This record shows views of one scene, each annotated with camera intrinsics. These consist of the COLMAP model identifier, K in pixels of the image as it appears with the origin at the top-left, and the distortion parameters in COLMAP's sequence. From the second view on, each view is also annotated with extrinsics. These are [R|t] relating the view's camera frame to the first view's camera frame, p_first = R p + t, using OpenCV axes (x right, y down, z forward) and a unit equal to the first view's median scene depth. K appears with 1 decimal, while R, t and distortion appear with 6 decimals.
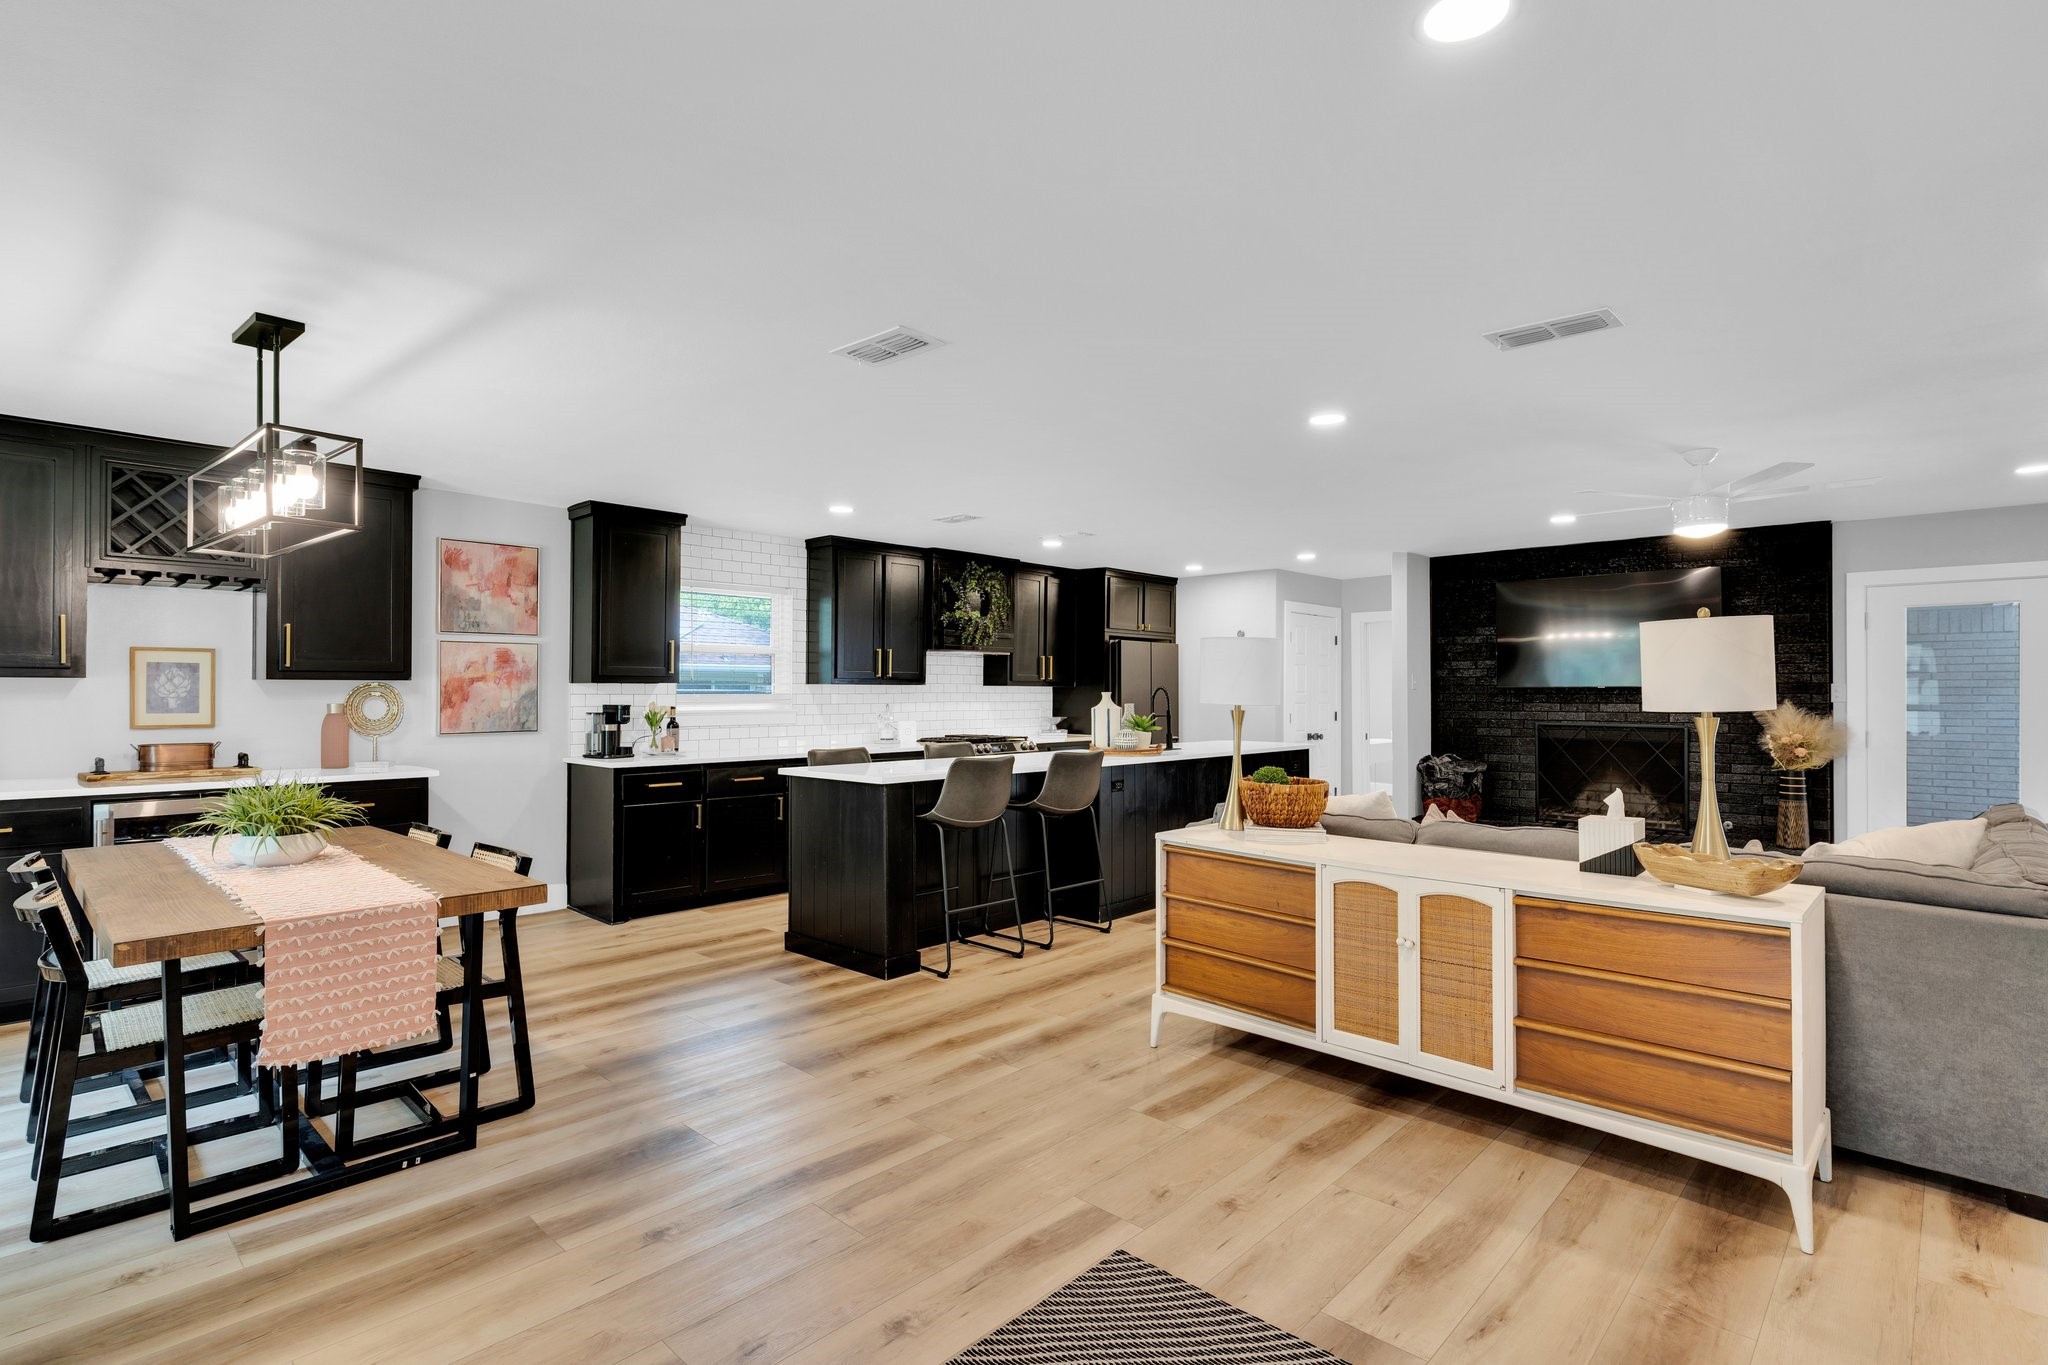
lens RADIAL K [[977.4, 0, 1011.4], [0, 977.4, 675.2], [0, 0, 1]] dist [0.003805, 0.000638]
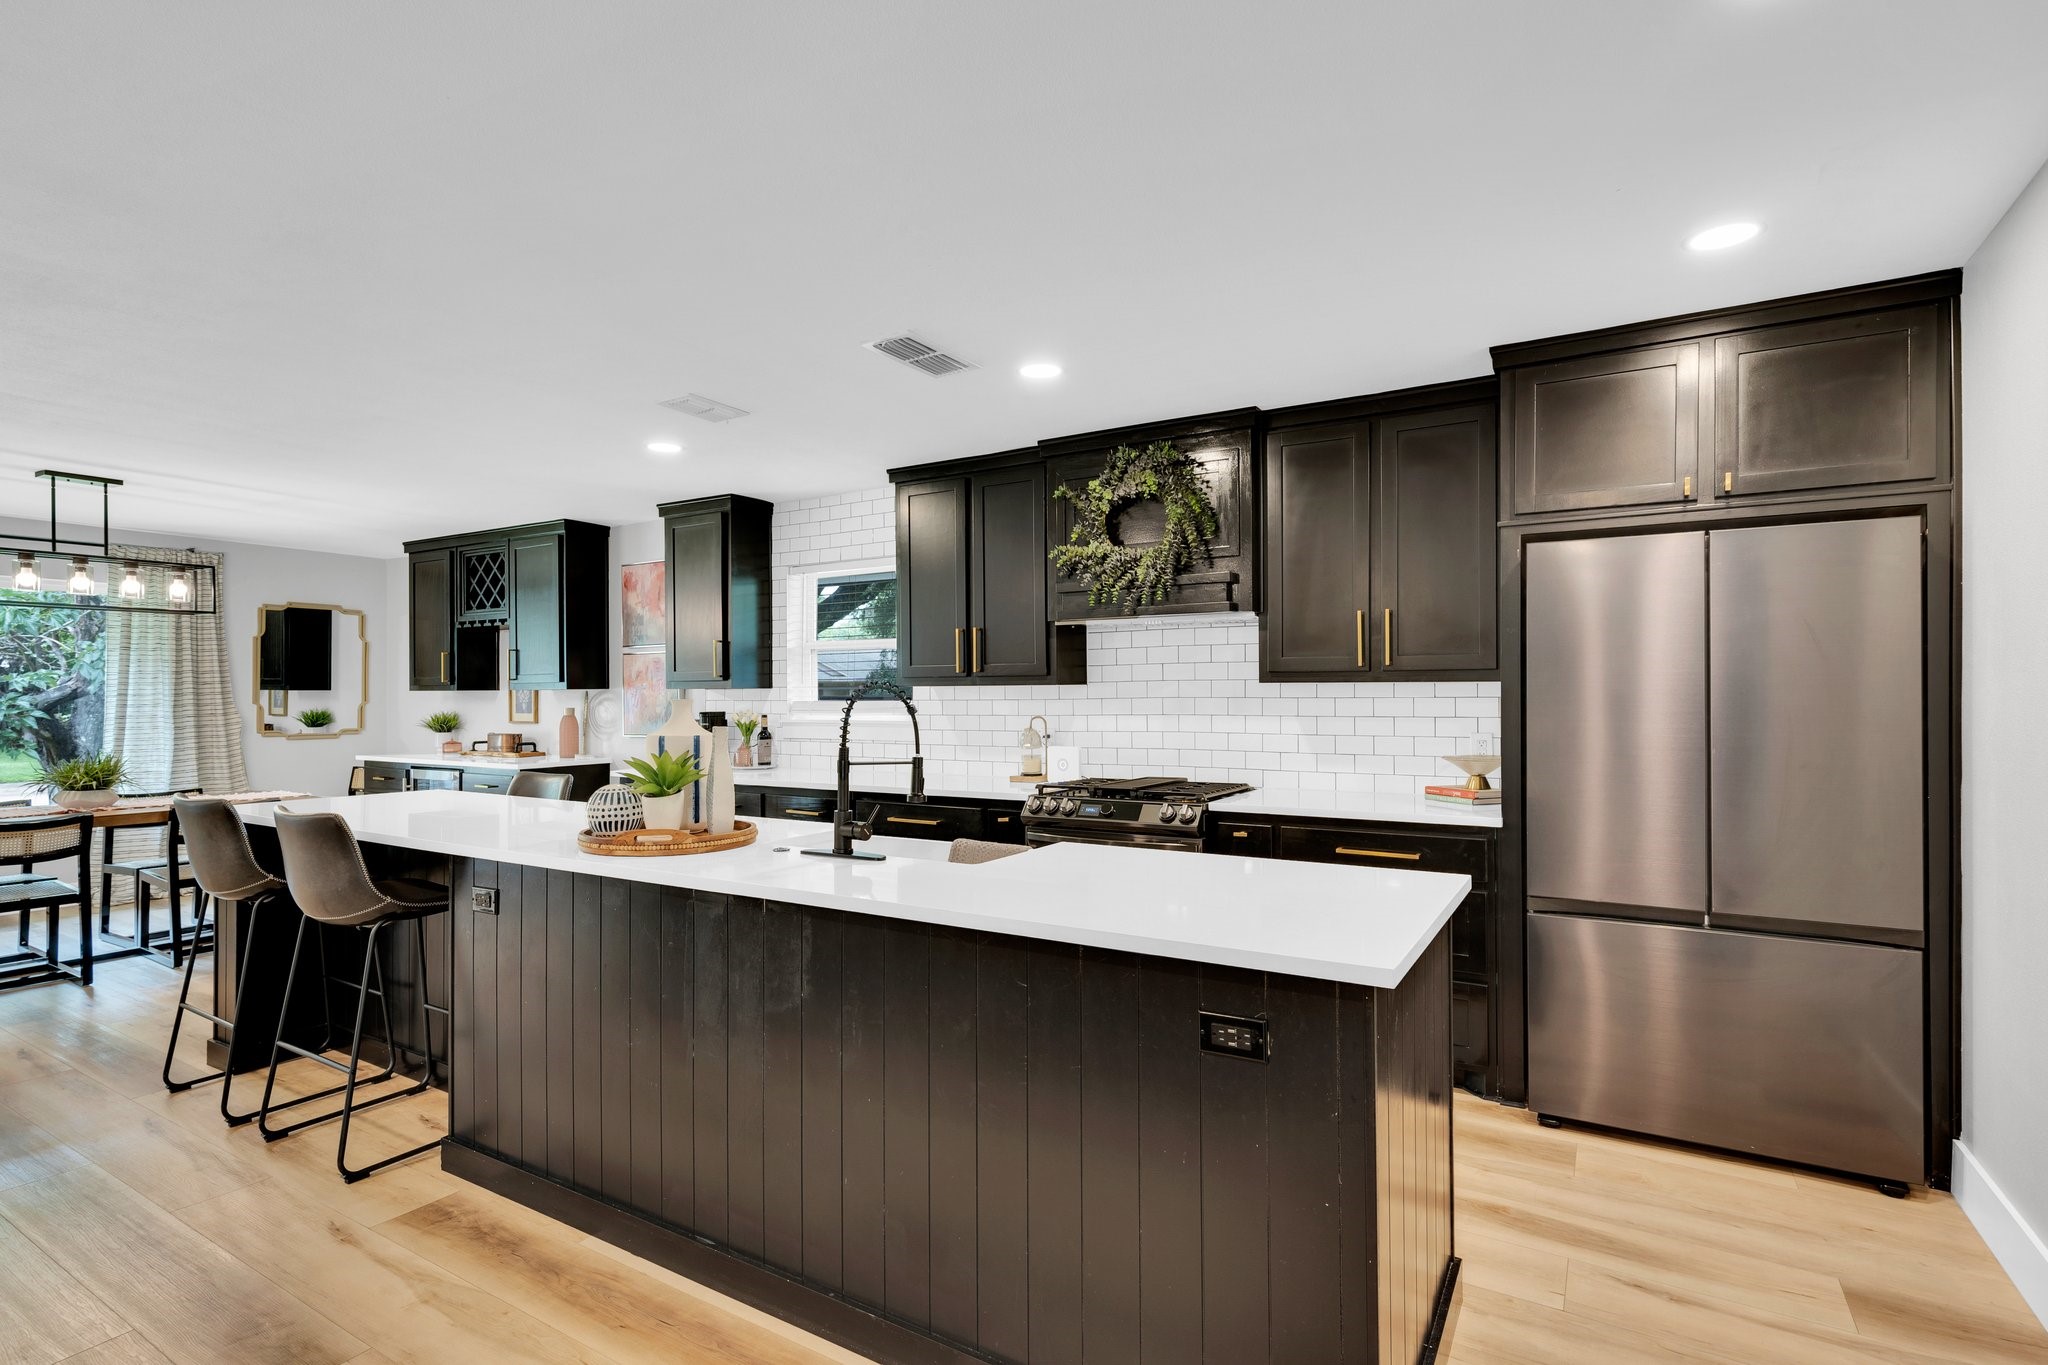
lens RADIAL K [[977.4, 0, 1028.1], [0, 977.4, 693.5], [0, 0, 1]] dist [0.003805, 0.000638]
pose [[0.217955, -0.004063, -0.975950, 0.491894], [0.019833, 0.999803, 0.000267, 0.015761], [0.975757, -0.019414, 0.217993, 0.909315]]
